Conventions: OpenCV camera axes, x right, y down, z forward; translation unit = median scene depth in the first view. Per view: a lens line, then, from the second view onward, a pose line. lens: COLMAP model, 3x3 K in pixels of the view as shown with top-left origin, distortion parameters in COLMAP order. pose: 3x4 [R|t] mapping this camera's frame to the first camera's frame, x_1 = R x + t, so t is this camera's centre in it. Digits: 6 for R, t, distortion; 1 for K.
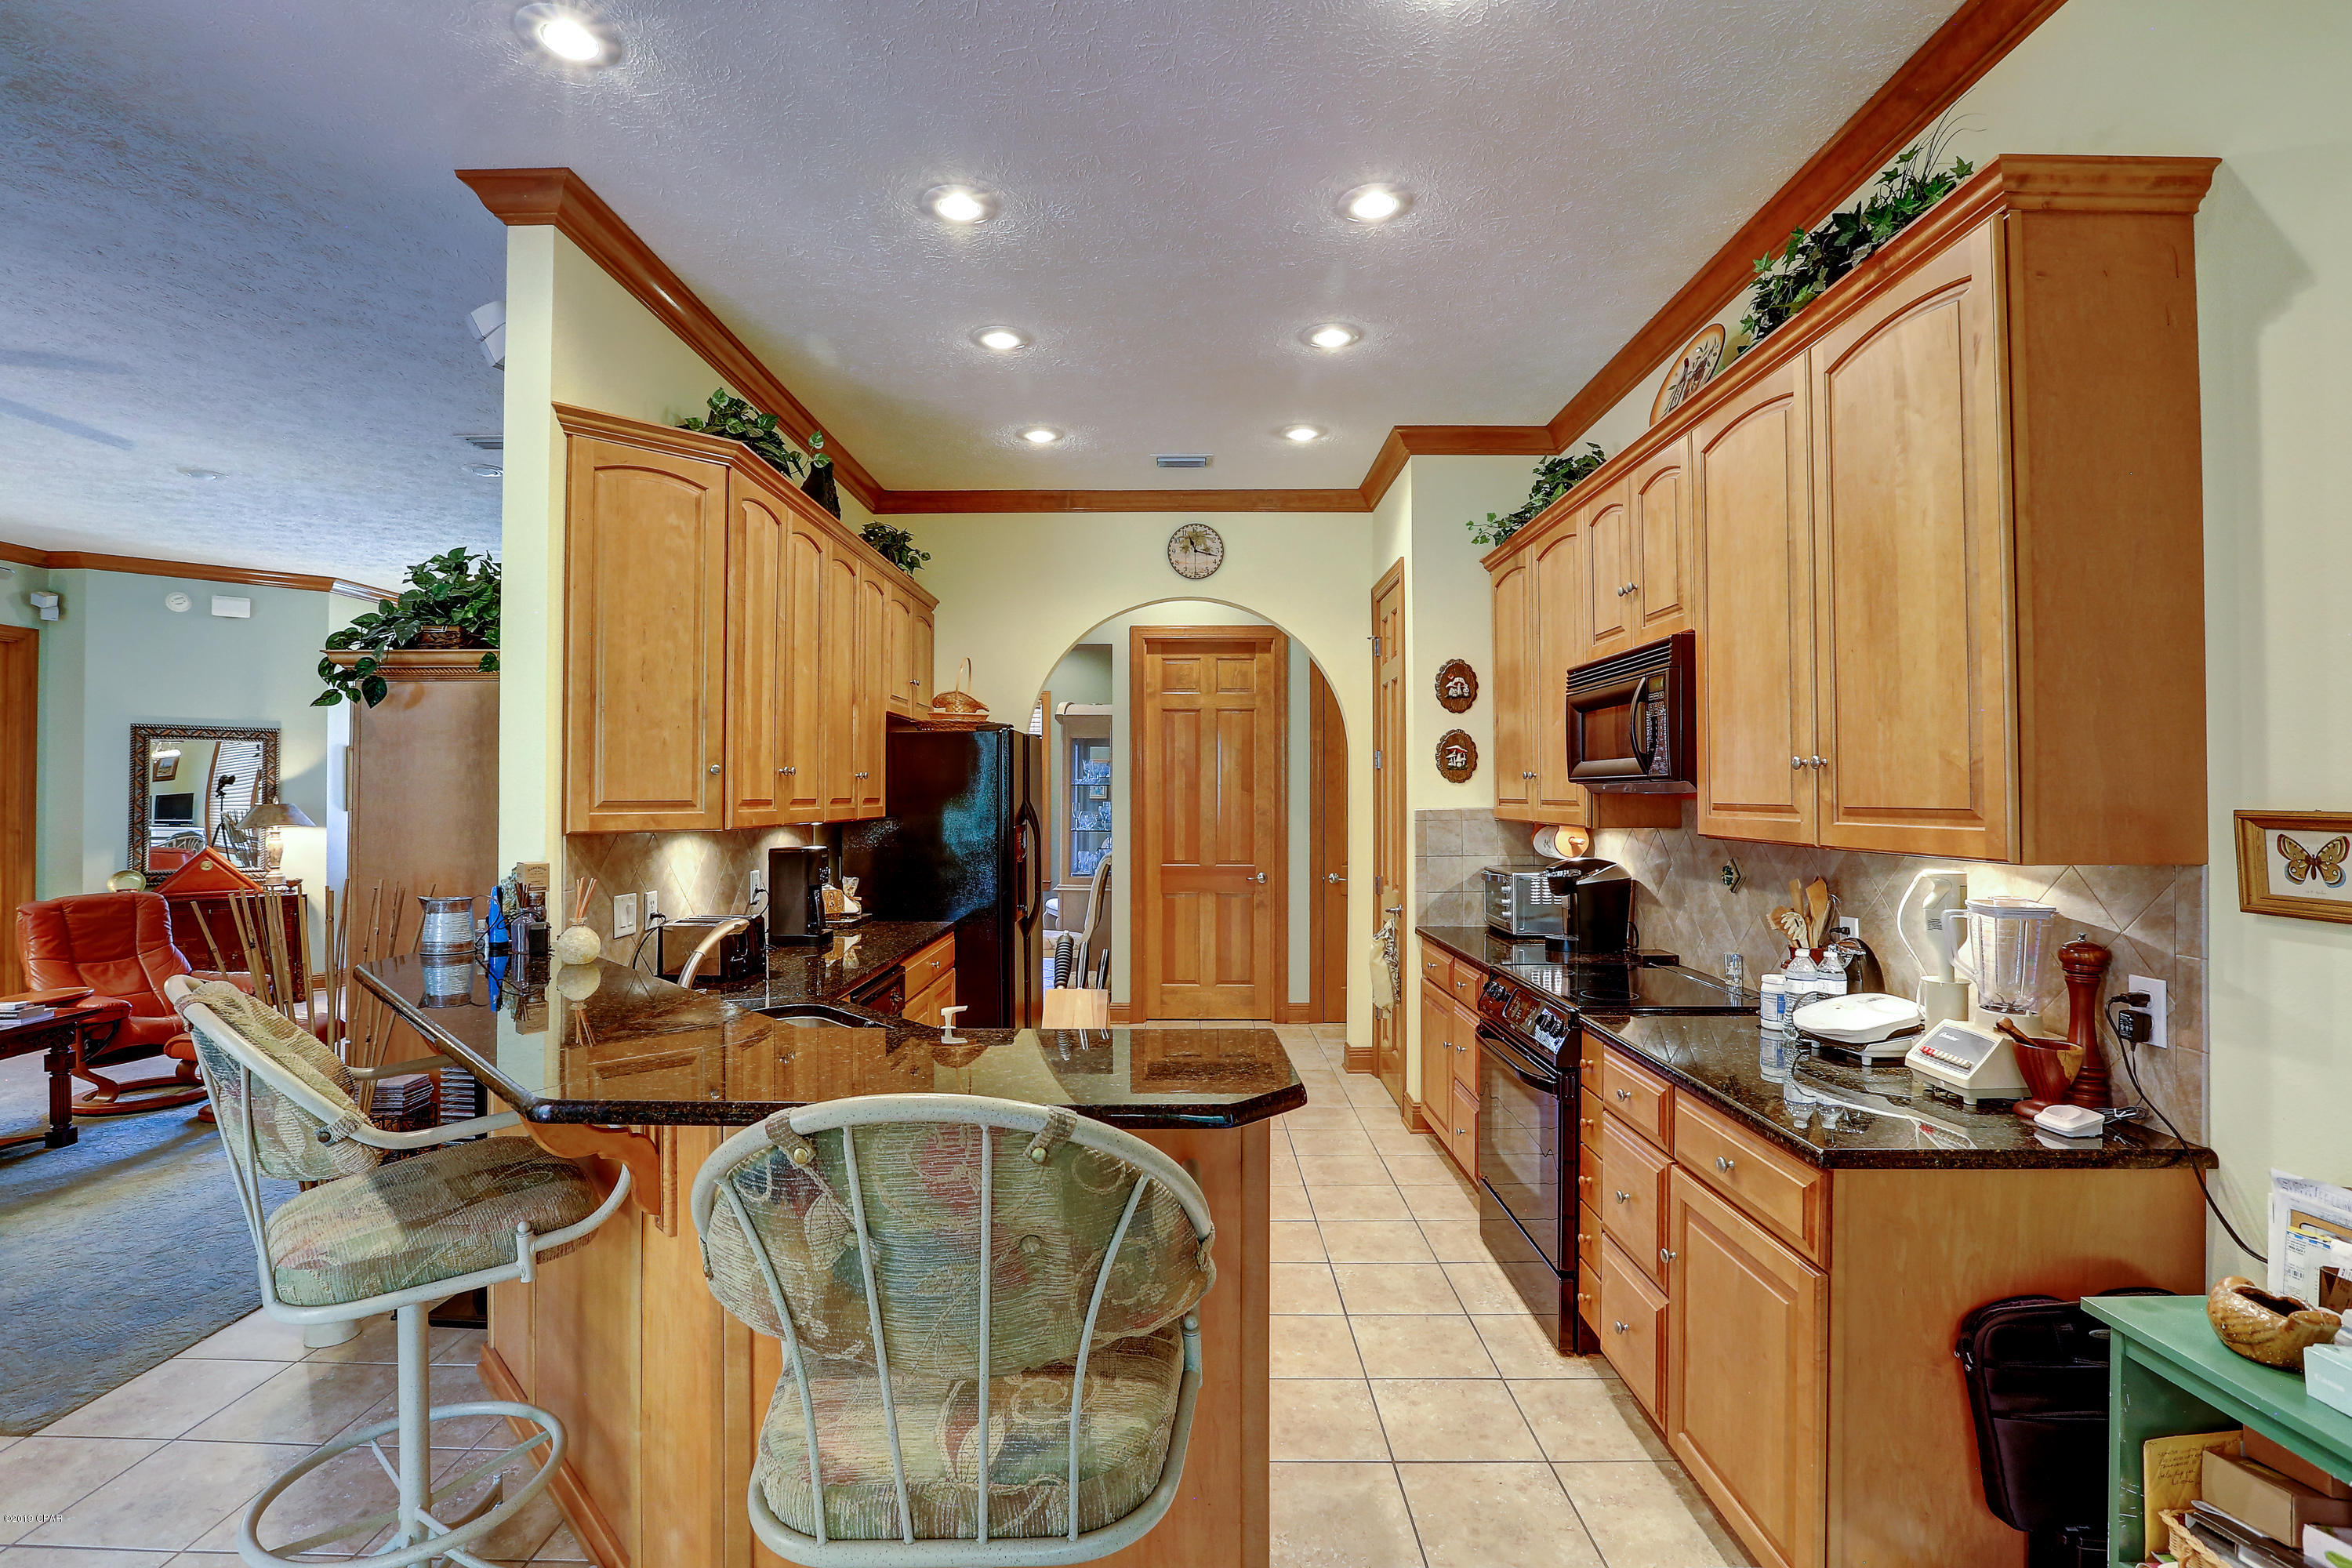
lens RADIAL K [[1074.6, 0, 1176.0], [0, 1074.6, 784.0], [0, 0, 1]] dist [-0.062614, 0.018444]
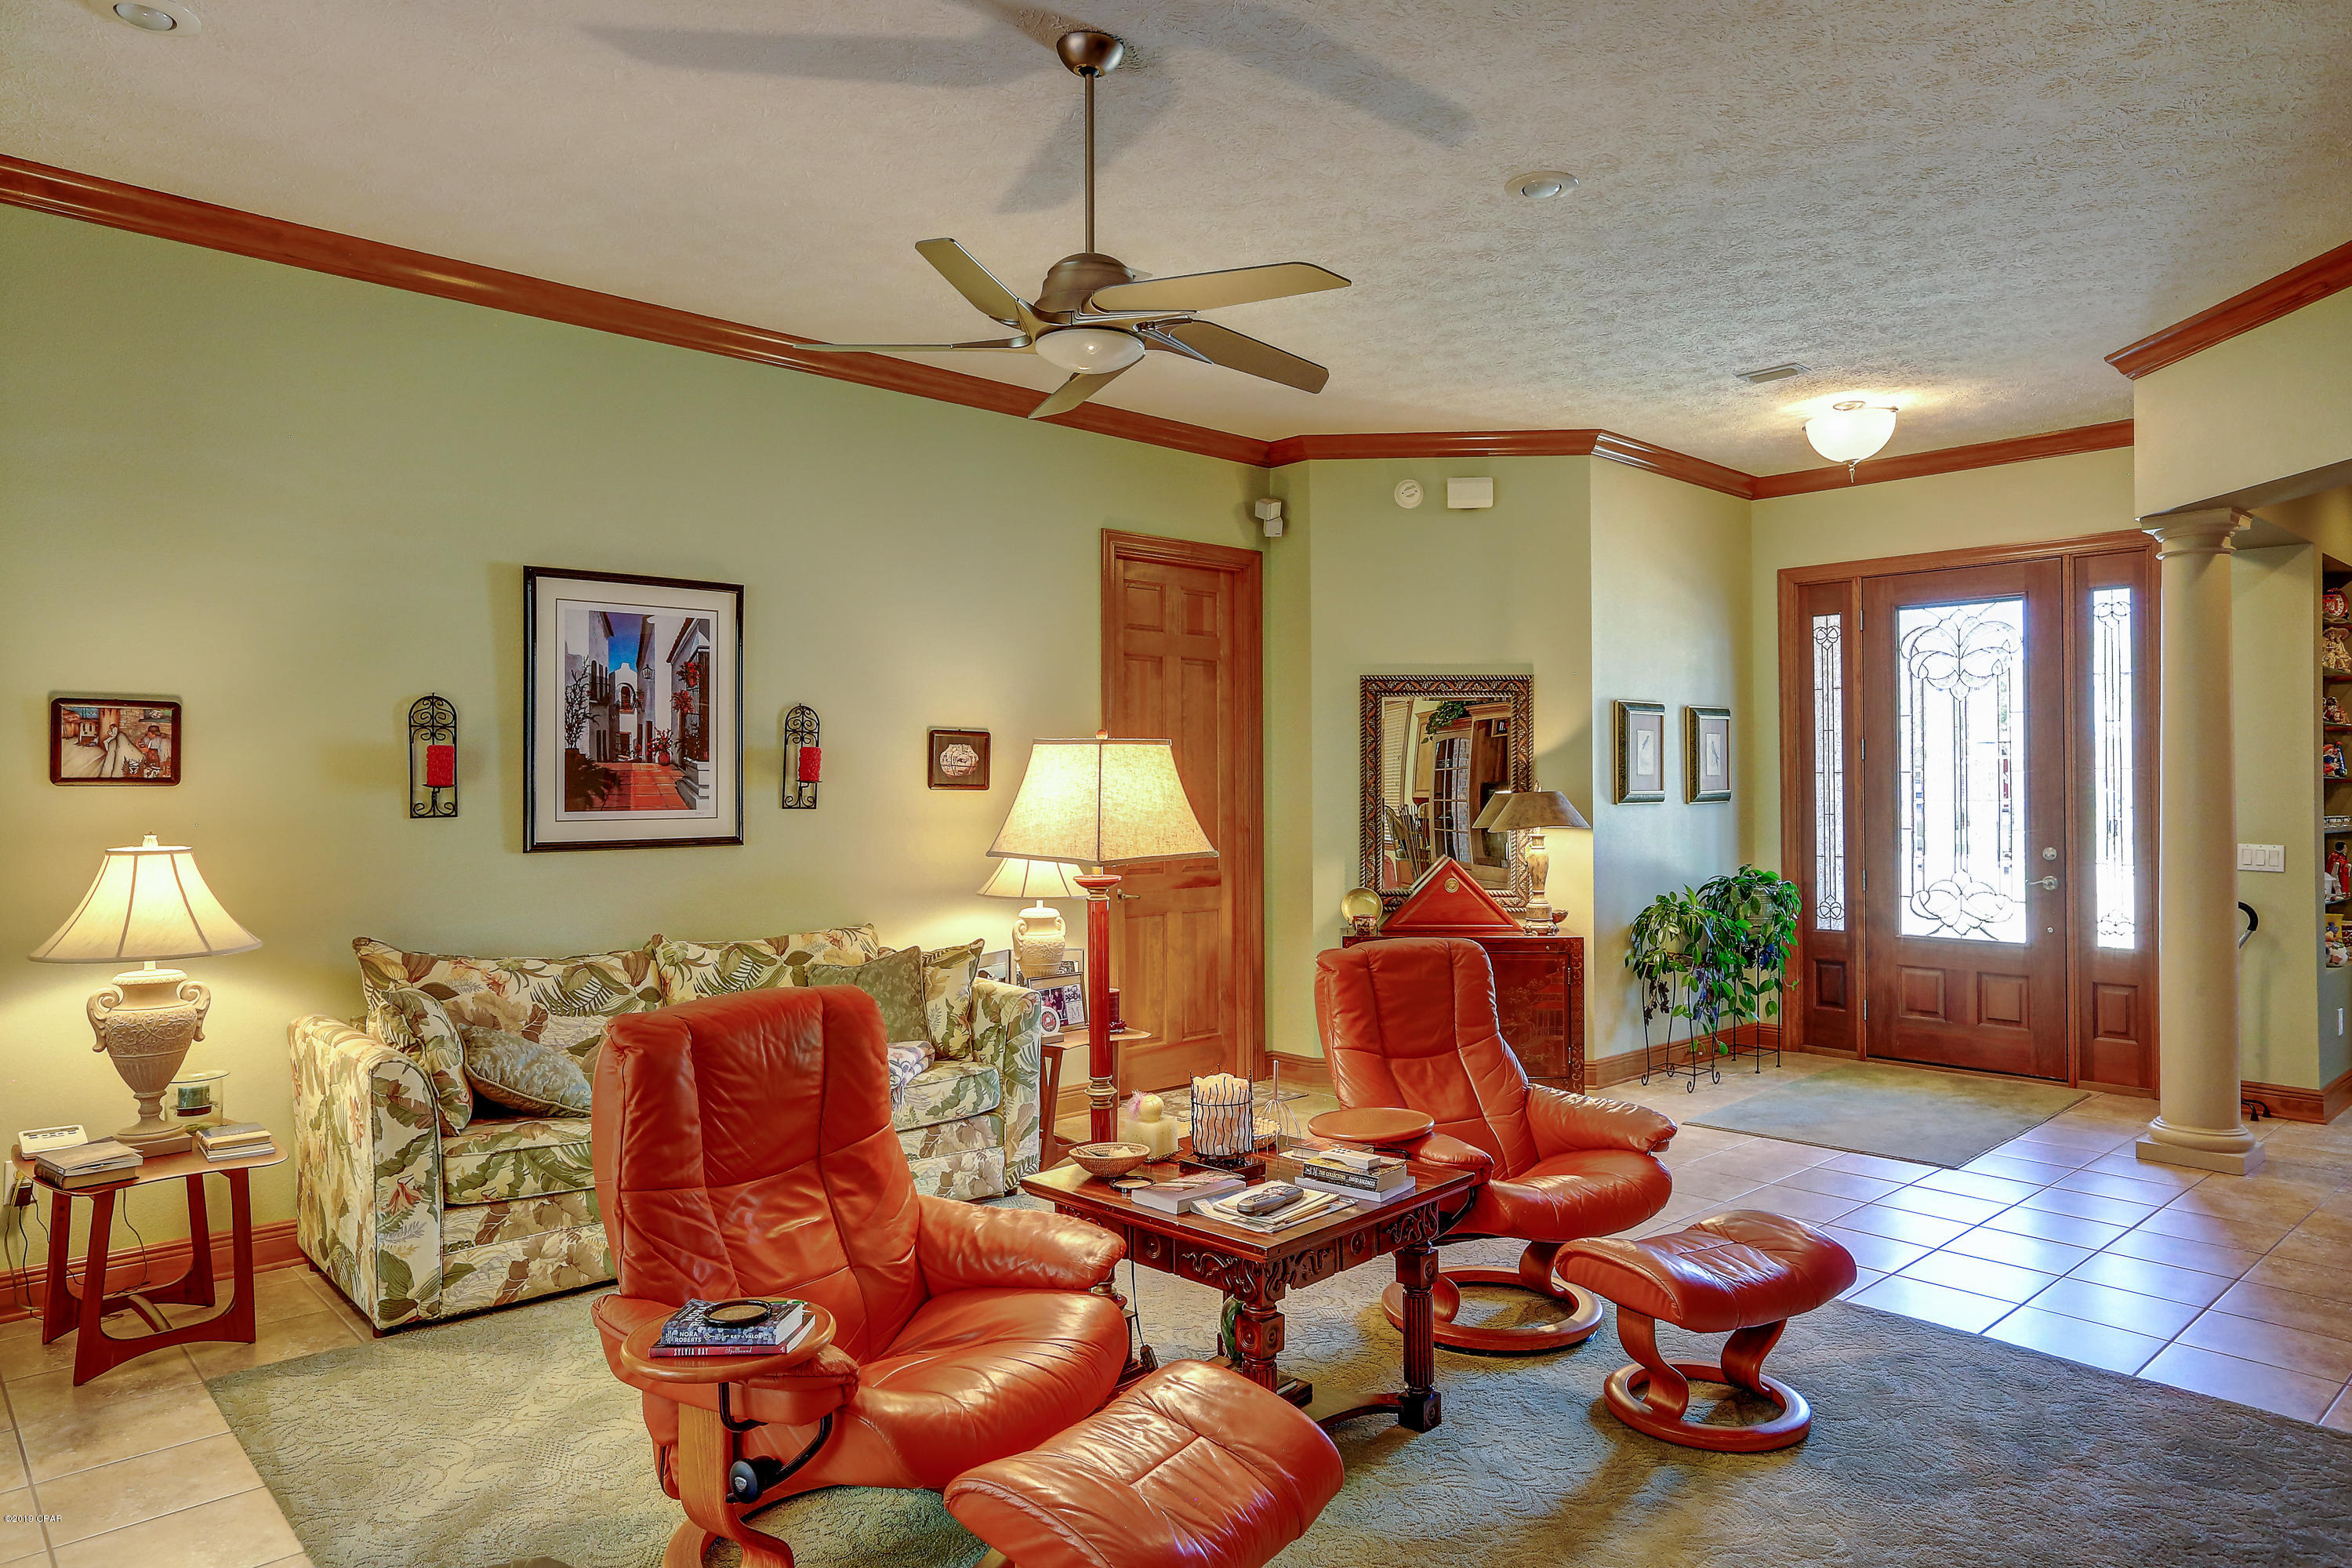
lens RADIAL K [[1459.2, 0, 1176.0], [0, 1459.2, 784.0], [0, 0, 1]] dist [-0.056500, -0.000200]
pose [[0.673723, -0.007102, -0.738950, -0.383130], [0.010643, 0.999943, 0.000093, 0.012912], [0.738907, -0.007927, 0.673761, 0.250414]]
